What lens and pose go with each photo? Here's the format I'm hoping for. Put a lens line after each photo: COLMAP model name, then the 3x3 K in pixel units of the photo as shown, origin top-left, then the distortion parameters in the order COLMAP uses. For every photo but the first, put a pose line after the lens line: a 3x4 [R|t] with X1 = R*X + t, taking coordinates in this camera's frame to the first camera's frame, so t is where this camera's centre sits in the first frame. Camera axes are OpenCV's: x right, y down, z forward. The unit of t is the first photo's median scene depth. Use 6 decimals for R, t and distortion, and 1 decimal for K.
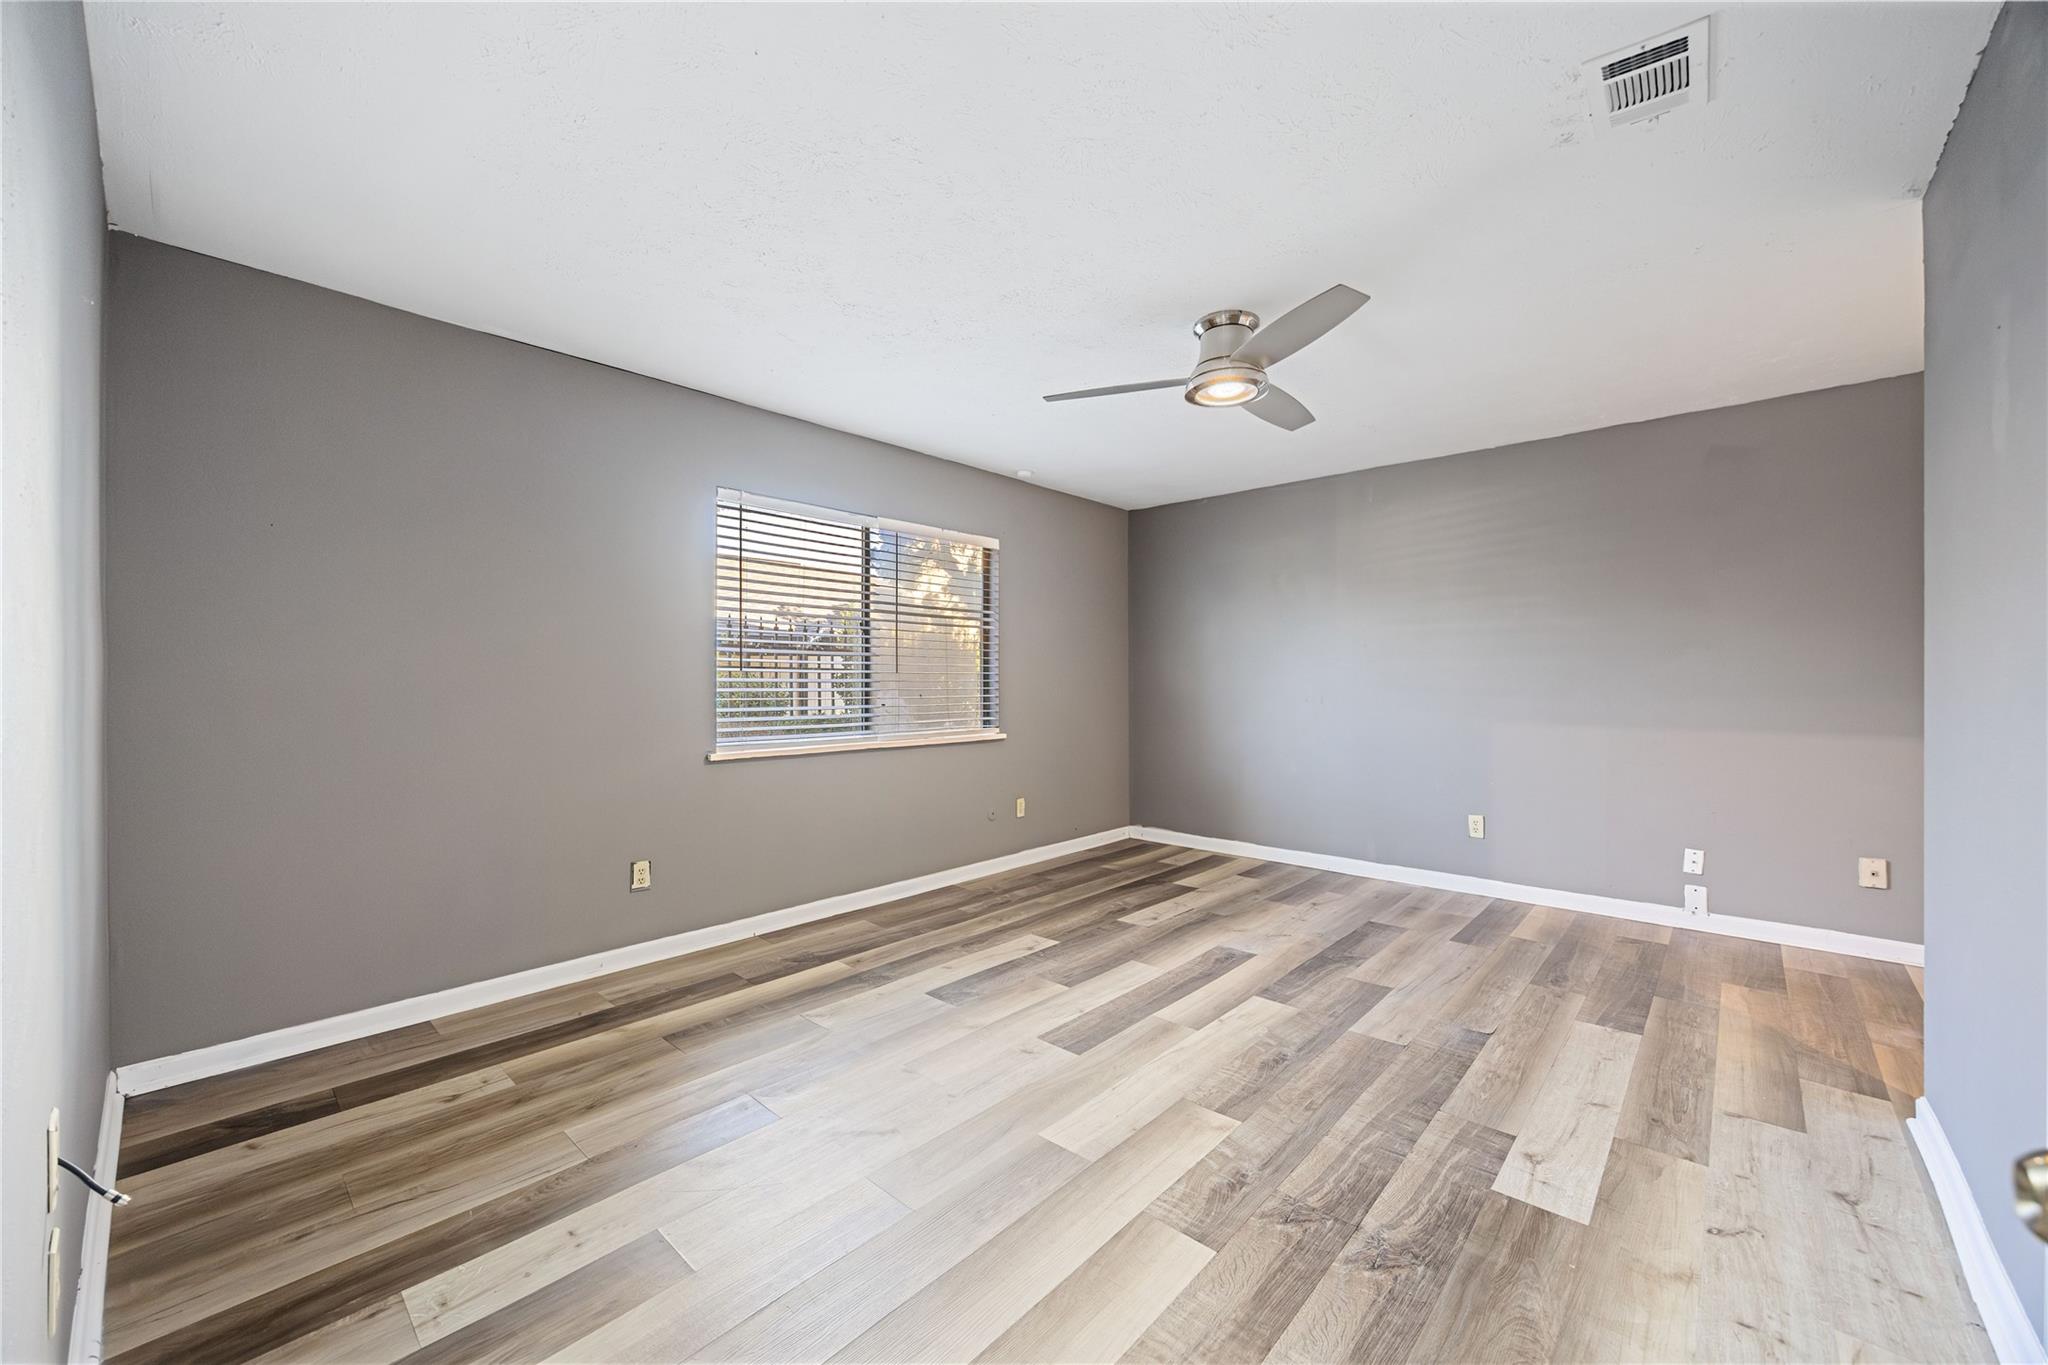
lens RADIAL K [[774.8, 0, 1022.9], [0, 774.8, 677.5], [0, 0, 1]] dist [-0.005409, 0.000595]
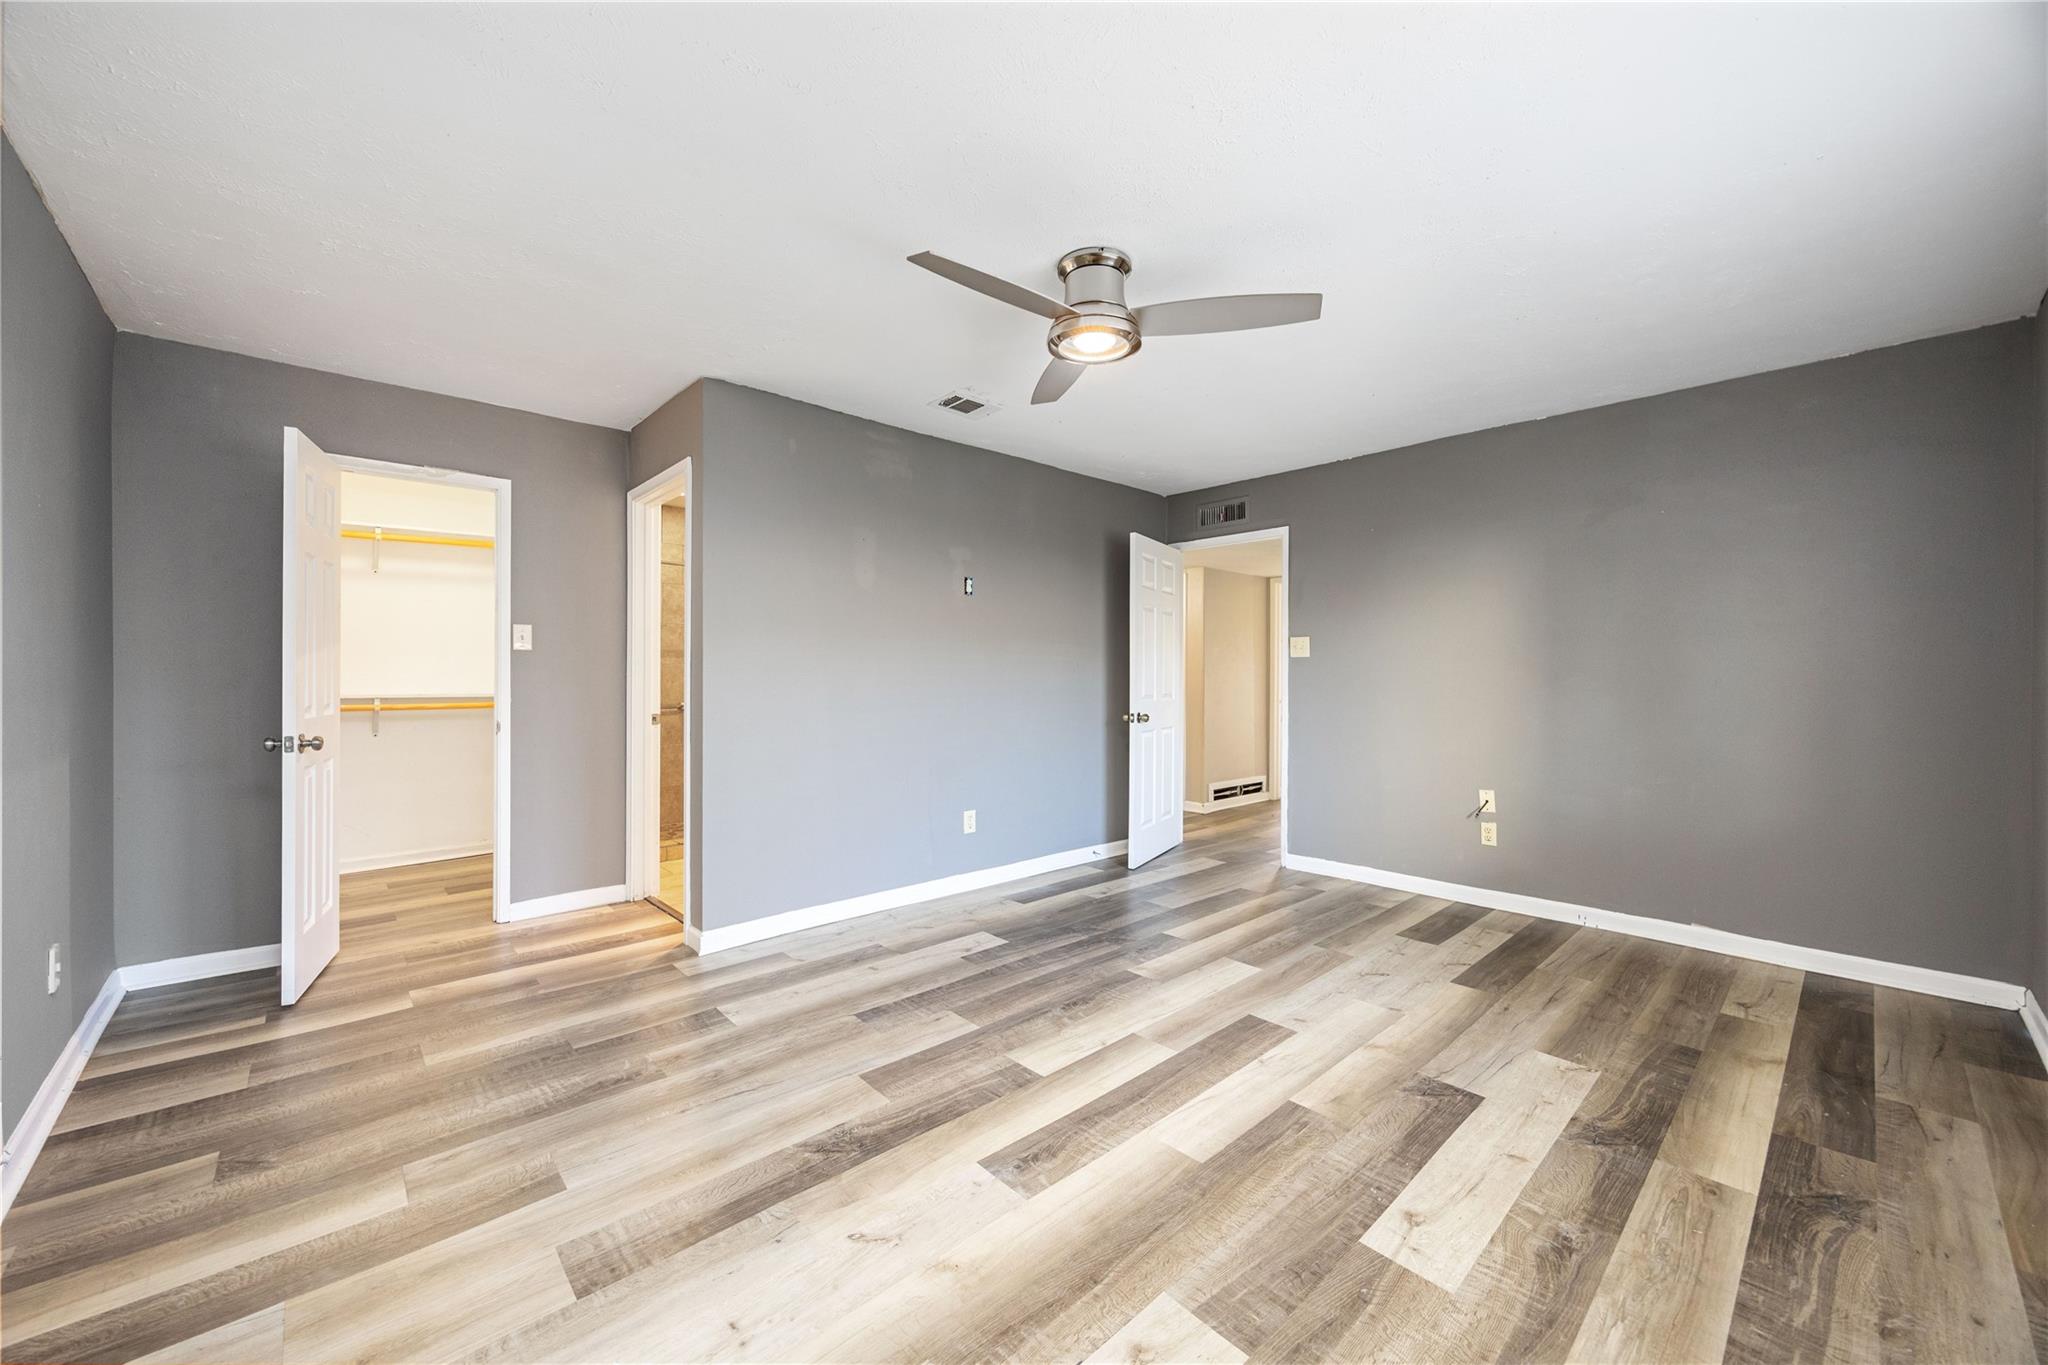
lens RADIAL K [[774.8, 0, 1025.5], [0, 774.8, 676.7], [0, 0, 1]] dist [-0.005409, 0.000595]
pose [[-0.996841, -0.001163, 0.079413, 0.276339], [-0.001286, 0.999998, -0.001503, 0.006487], [-0.079411, -0.001600, -0.996841, 1.931004]]
